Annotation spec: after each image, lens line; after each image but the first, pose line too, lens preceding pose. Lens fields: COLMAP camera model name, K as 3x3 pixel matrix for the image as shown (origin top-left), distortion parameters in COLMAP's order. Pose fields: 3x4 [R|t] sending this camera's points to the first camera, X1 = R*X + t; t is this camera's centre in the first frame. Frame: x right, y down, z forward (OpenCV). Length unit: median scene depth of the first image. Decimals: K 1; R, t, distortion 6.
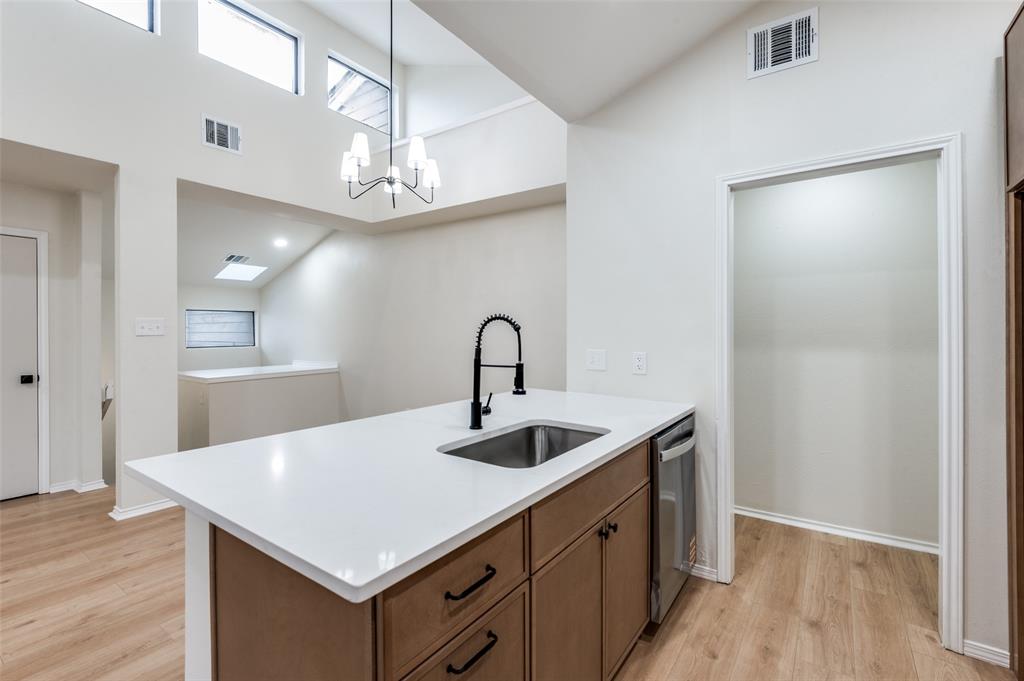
lens RADIAL K [[461.8, 0, 513.4], [0, 461.8, 330.8], [0, 0, 1]] dist [0.002032, -0.003088]
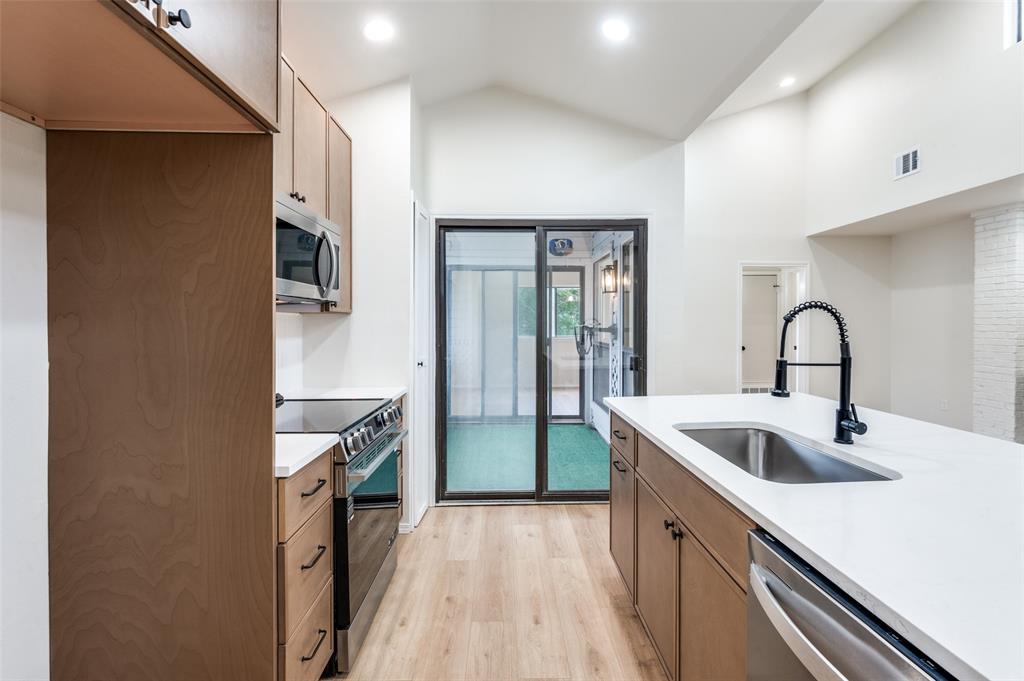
lens RADIAL K [[458.7, 0, 515.3], [0, 458.7, 327.3], [0, 0, 1]] dist [0.001533, -0.003590]
pose [[-0.805966, 0.007034, -0.591921, 0.778538], [0.004265, 0.999972, 0.006075, 0.002280], [0.591947, 0.002372, -0.805973, 1.195925]]
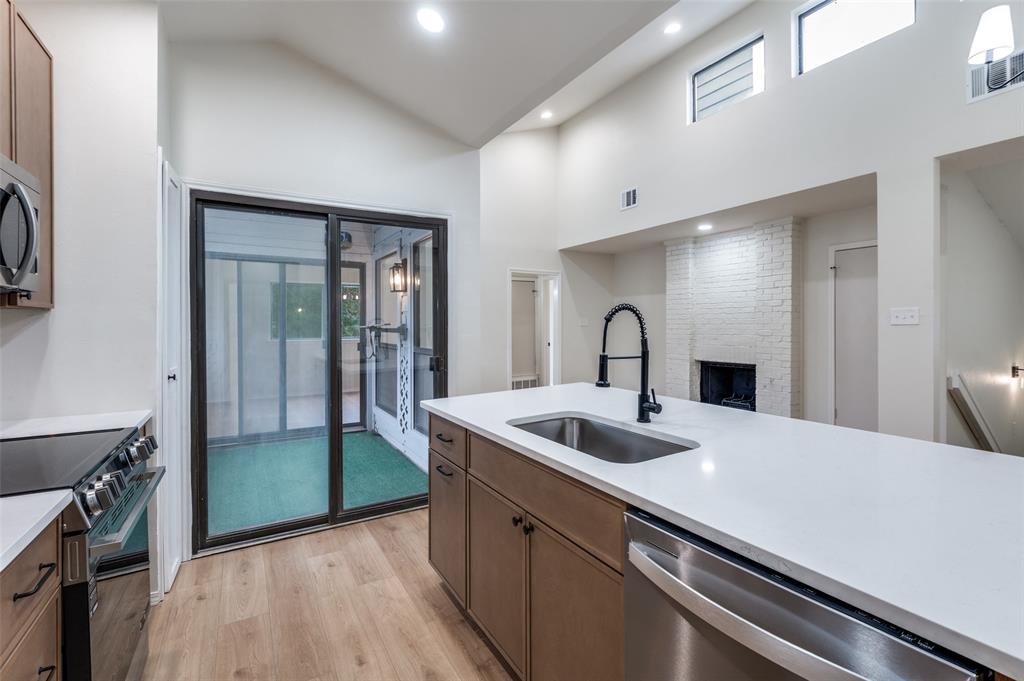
lens RADIAL K [[458.7, 0, 515.3], [0, 458.7, 327.3], [0, 0, 1]] dist [0.001533, -0.003590]
pose [[-0.412085, 0.009531, -0.911096, 0.825794], [0.007129, 0.999948, 0.007236, 0.003965], [0.911118, -0.003514, -0.412132, 1.052611]]
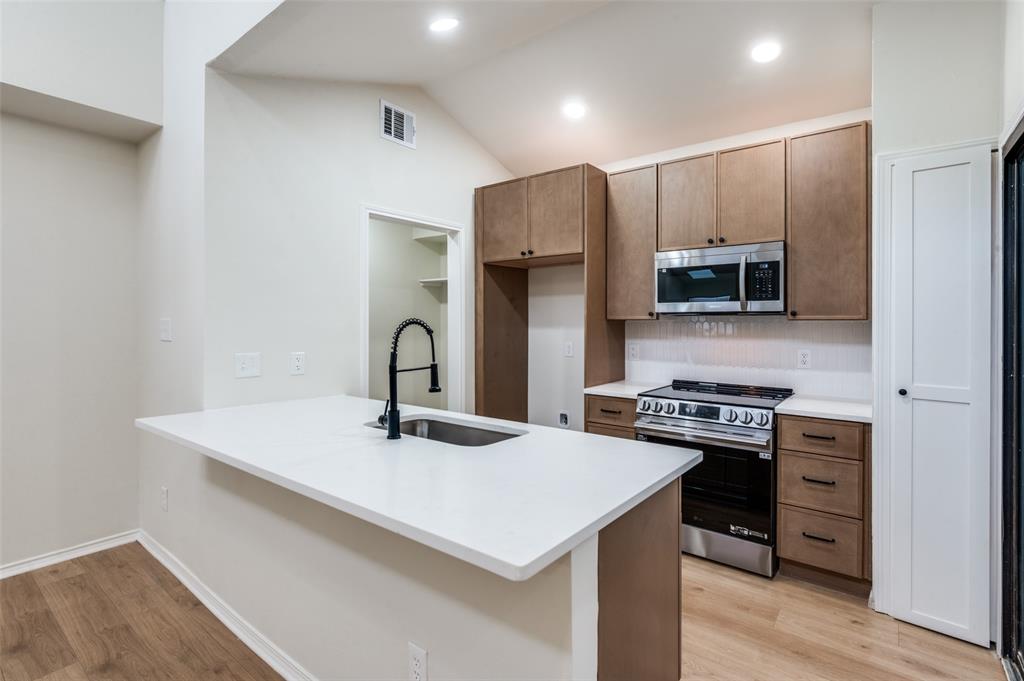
lens RADIAL K [[484.9, 0, 514.3], [0, 484.9, 323.4], [0, 0, 1]] dist [0.001117, -0.000646]
pose [[0.052543, -0.003200, 0.998614, -0.976301], [-0.001504, 0.999993, 0.003283, -0.027507], [-0.998618, -0.001674, 0.052538, 0.639521]]
